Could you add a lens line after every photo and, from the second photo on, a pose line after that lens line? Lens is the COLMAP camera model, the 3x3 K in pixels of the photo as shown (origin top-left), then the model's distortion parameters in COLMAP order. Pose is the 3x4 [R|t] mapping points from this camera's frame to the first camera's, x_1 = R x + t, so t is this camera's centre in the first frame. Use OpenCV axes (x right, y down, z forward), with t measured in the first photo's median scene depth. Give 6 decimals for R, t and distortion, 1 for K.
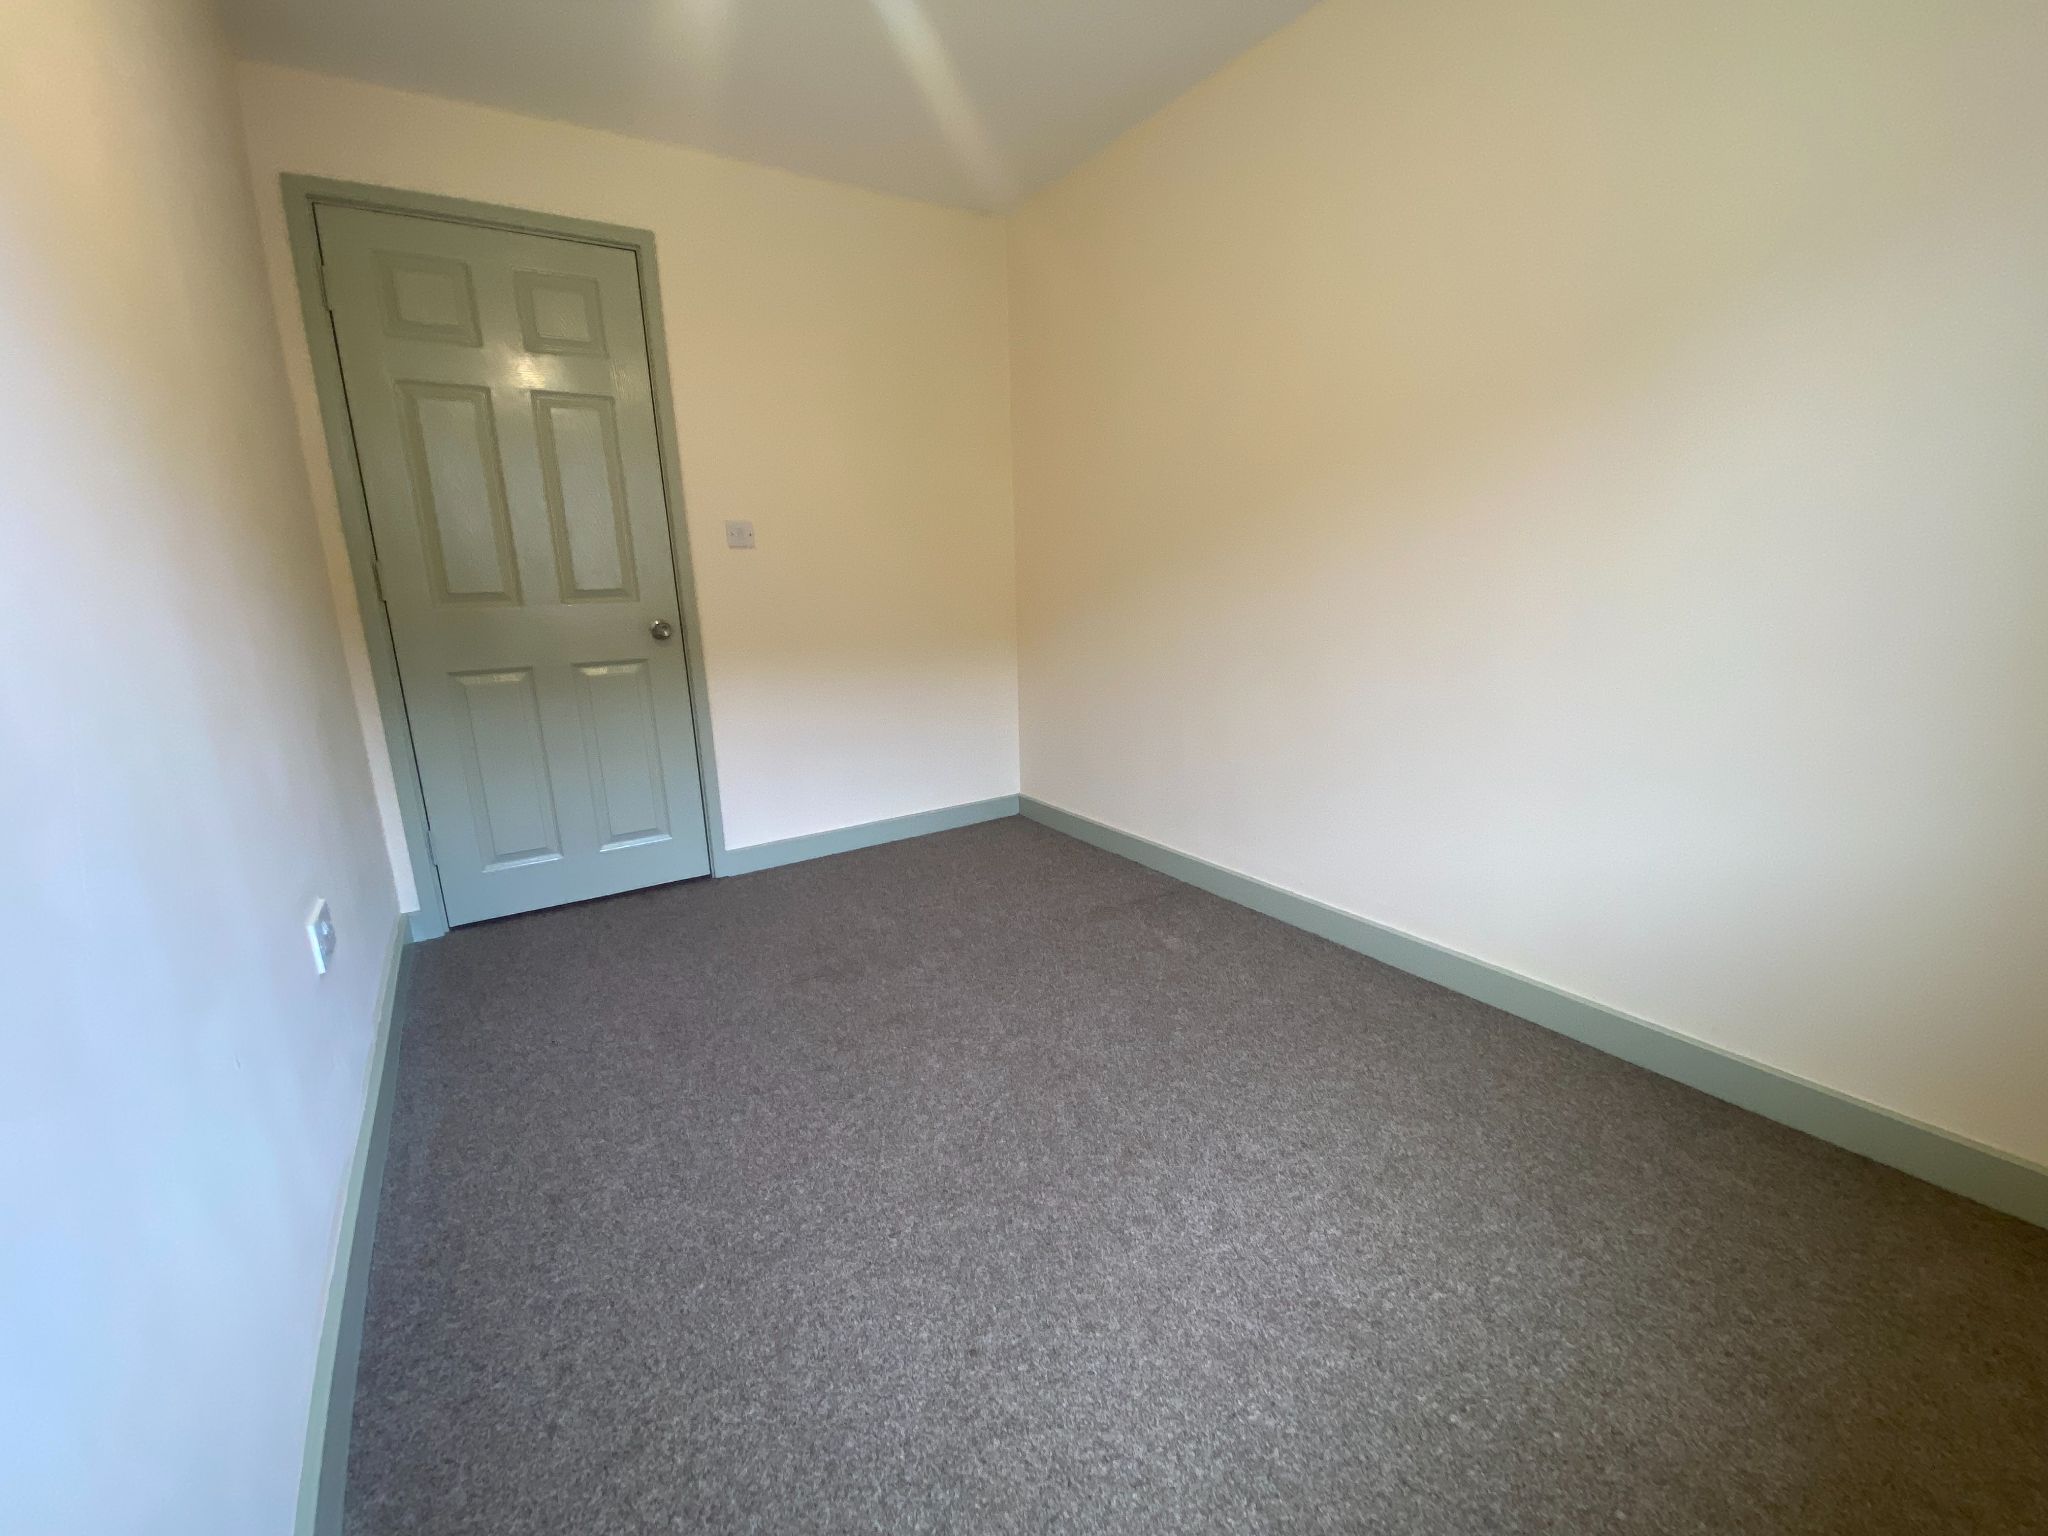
lens RADIAL K [[877.3, 0, 1033.5], [0, 877.3, 775.5], [0, 0, 1]] dist [0.013893, -0.000141]
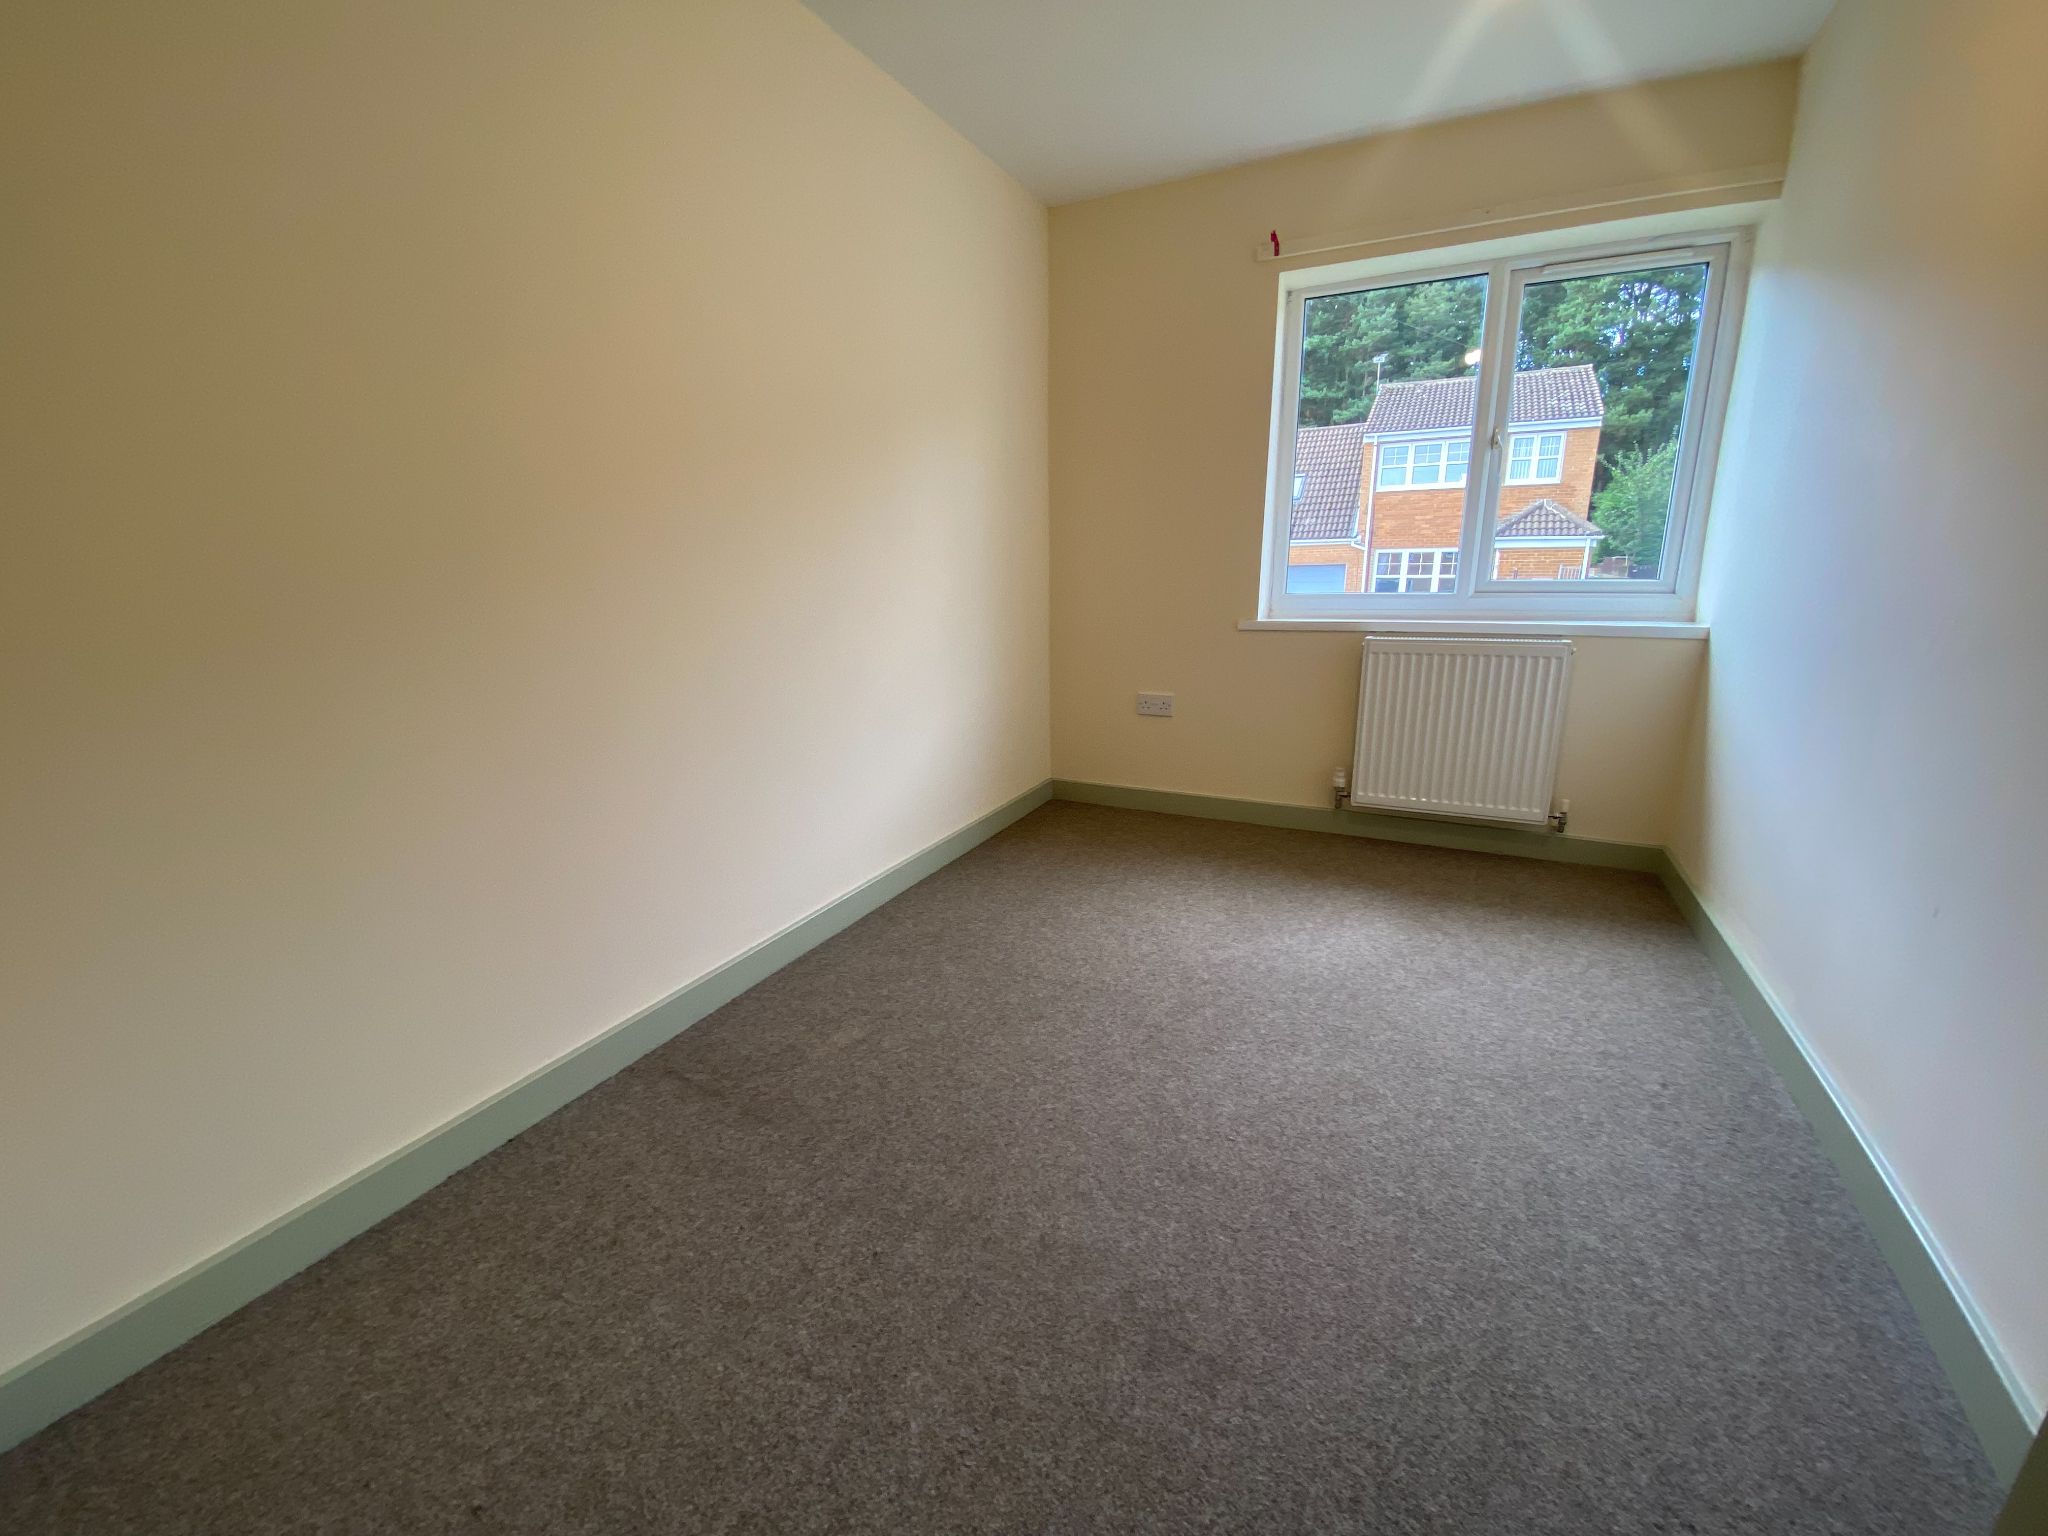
lens RADIAL K [[832.1, 0, 1027.3], [0, 832.1, 761.8], [0, 0, 1]] dist [0.025301, -0.001168]
pose [[-0.512248, -0.174002, 0.841026, -0.735227], [0.219763, 0.920103, 0.324214, -0.352055], [-0.830245, 0.350904, -0.433082, 1.558794]]
